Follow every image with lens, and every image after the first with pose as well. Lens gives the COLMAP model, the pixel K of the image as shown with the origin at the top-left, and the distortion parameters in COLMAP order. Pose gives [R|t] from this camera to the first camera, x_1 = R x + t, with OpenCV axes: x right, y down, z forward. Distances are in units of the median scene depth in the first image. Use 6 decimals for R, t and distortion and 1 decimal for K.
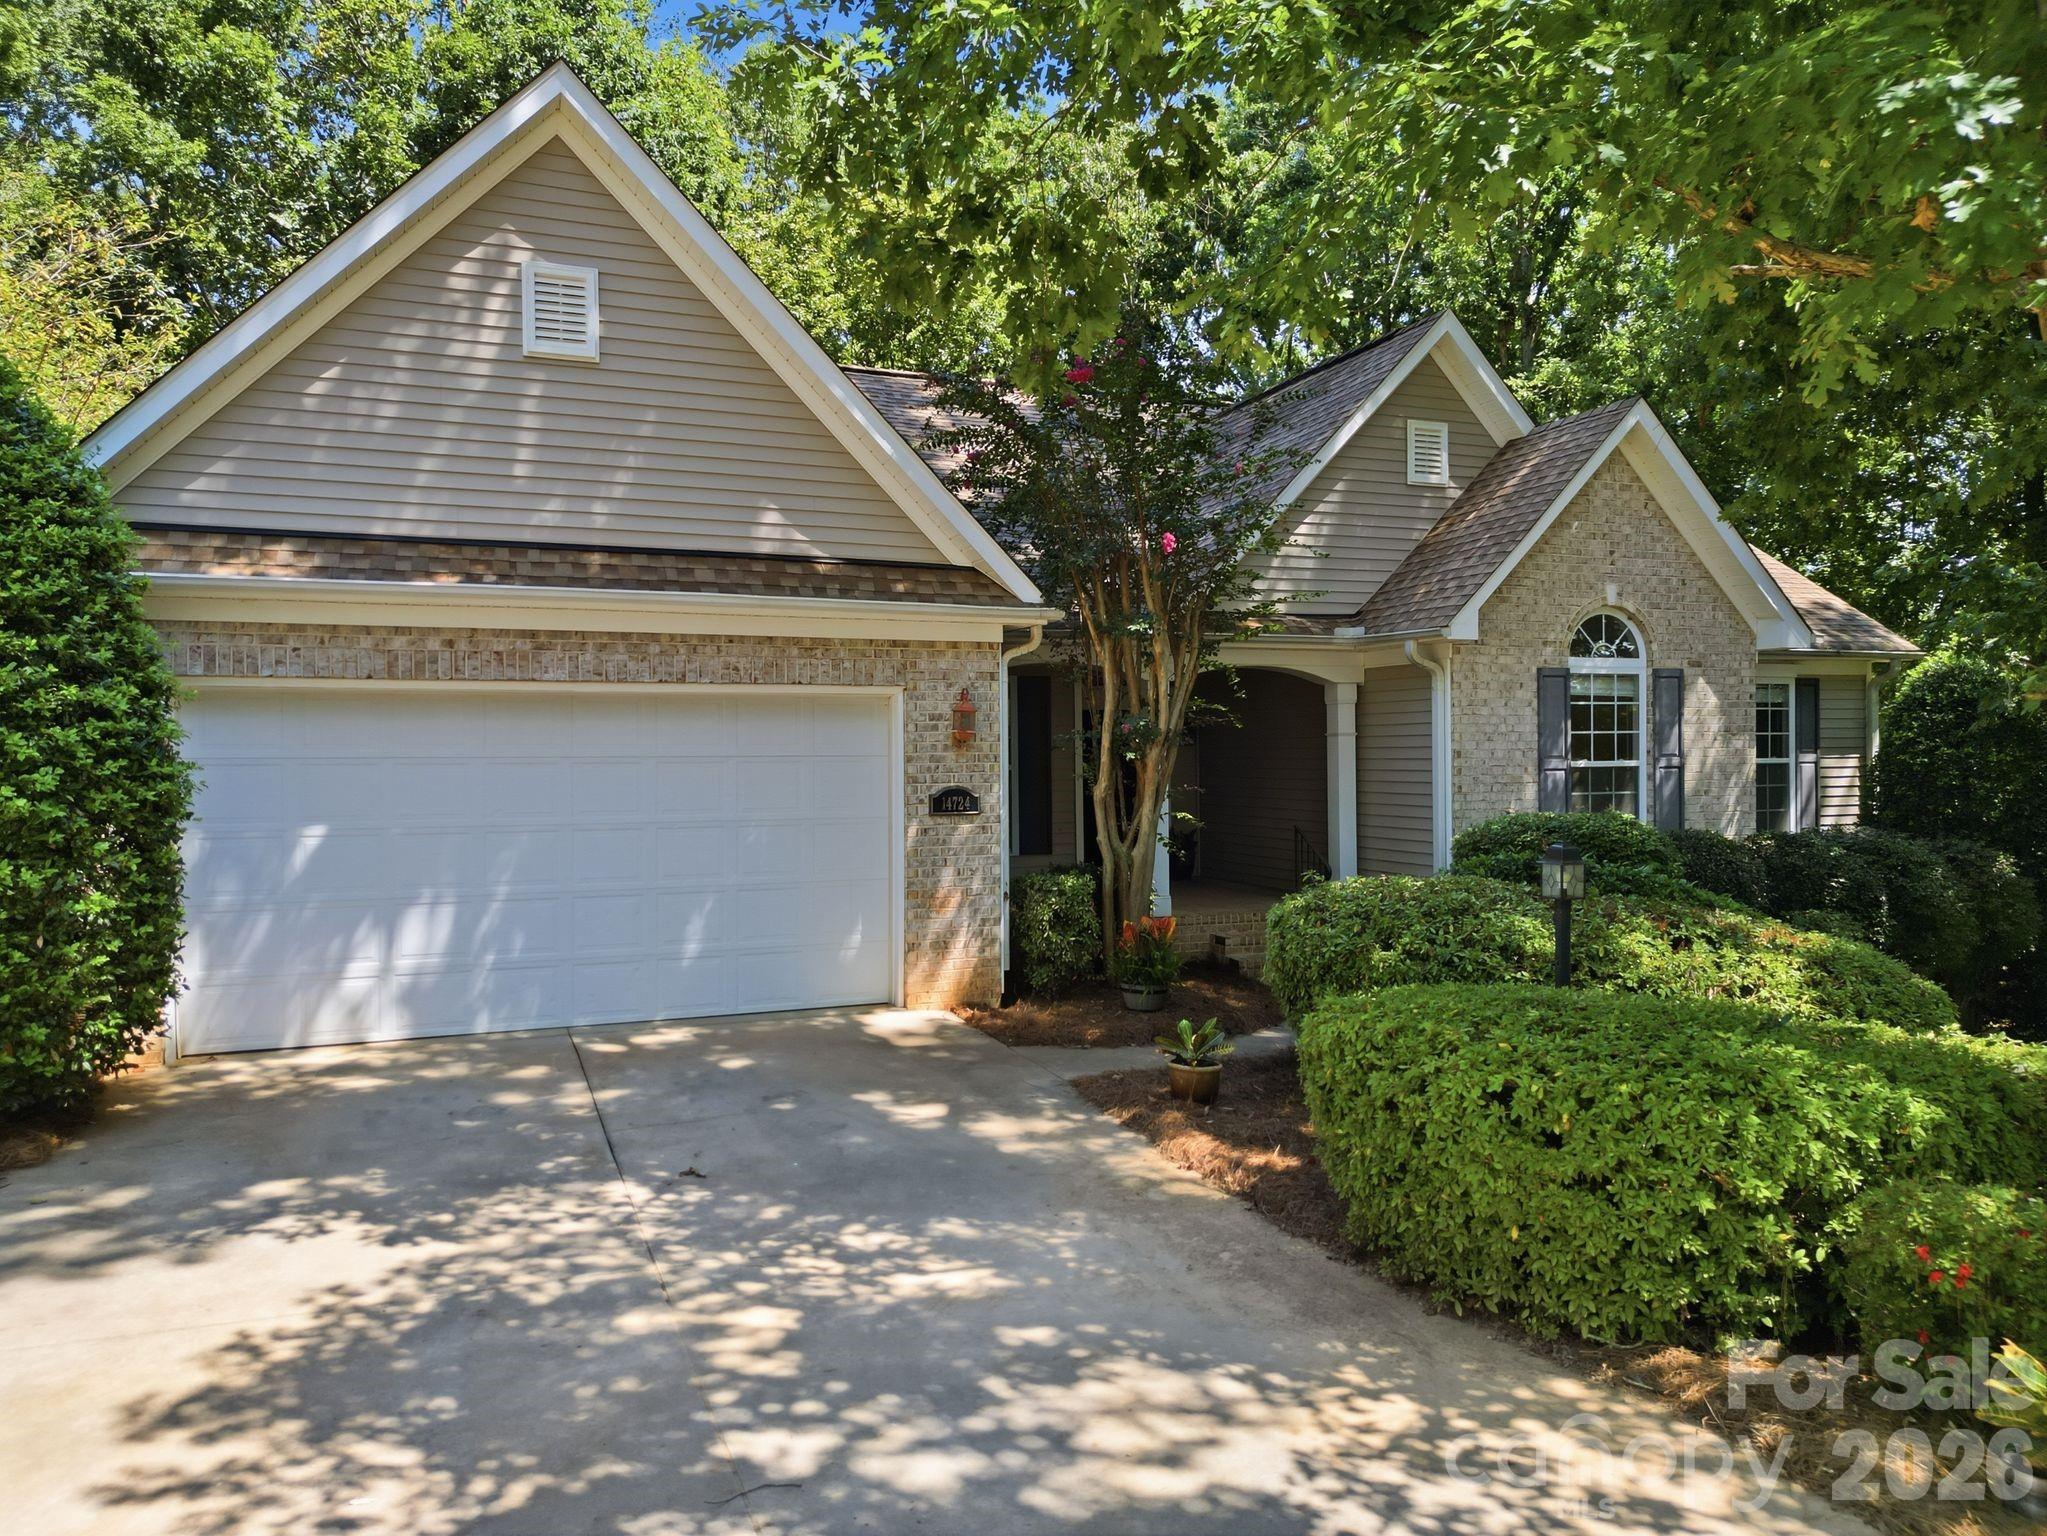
lens RADIAL K [[1430.1, 0, 1033.0], [0, 1430.1, 770.5], [0, 0, 1]] dist [0.049665, -0.040776]
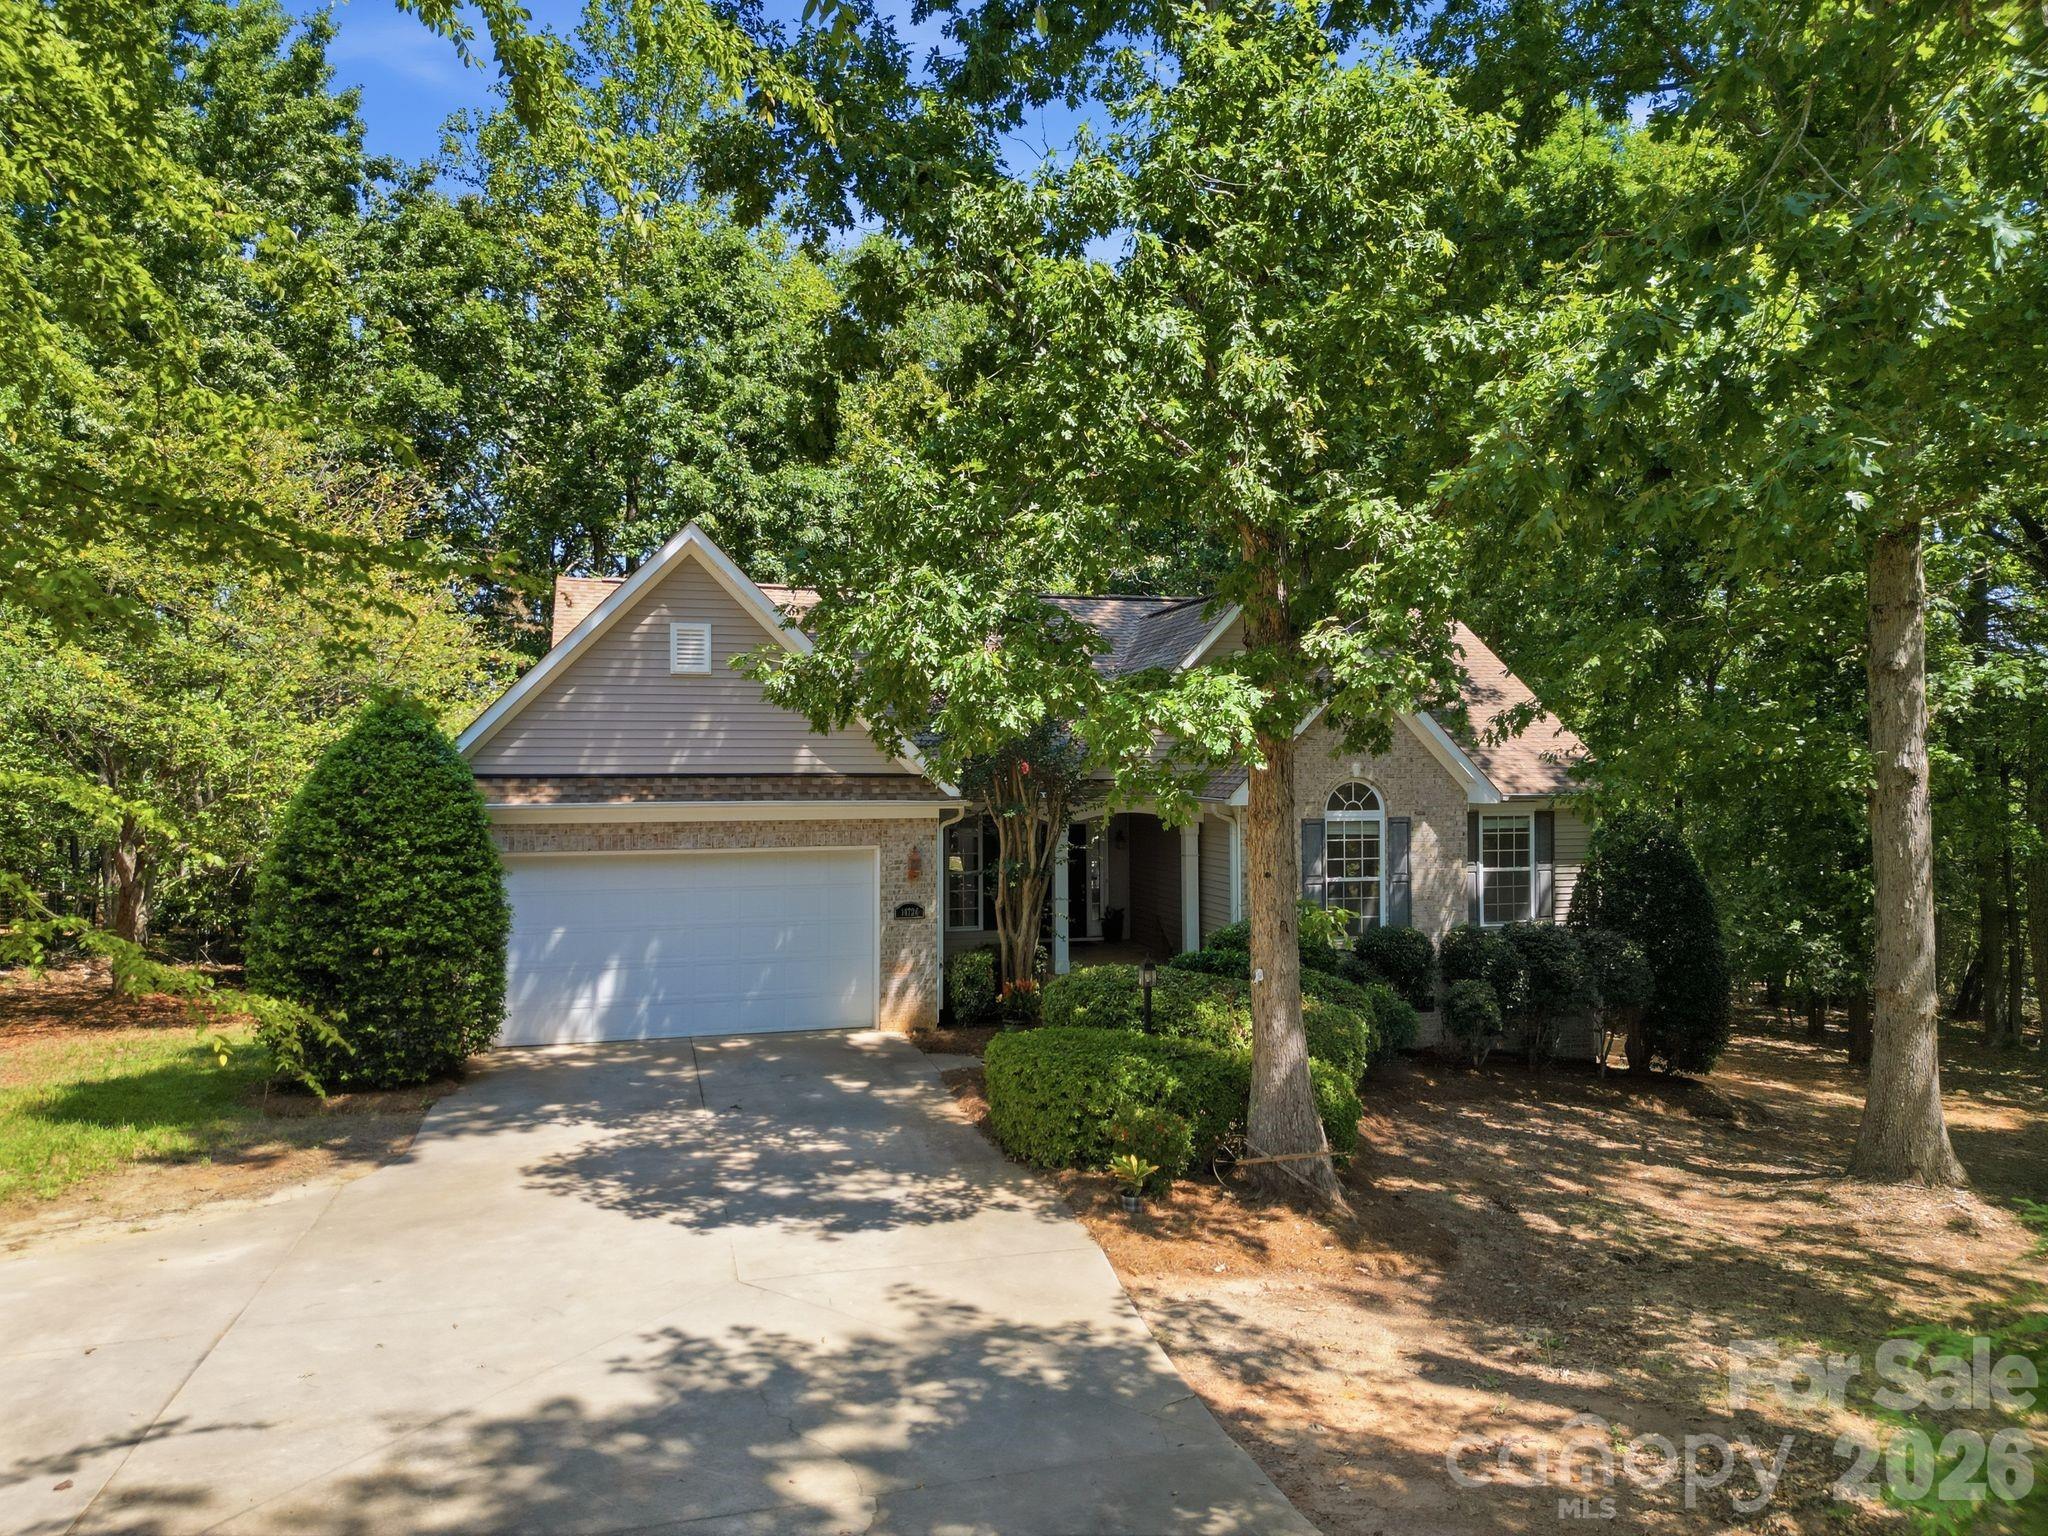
lens RADIAL K [[1427.3, 0, 1041.5], [0, 1427.3, 759.7], [0, 0, 1]] dist [0.104798, -0.177299]
pose [[0.994868, 0.005036, -0.101058, 0.279768], [-0.006543, 0.999872, -0.014587, -0.137703], [0.100972, 0.015174, 0.994774, -0.714921]]
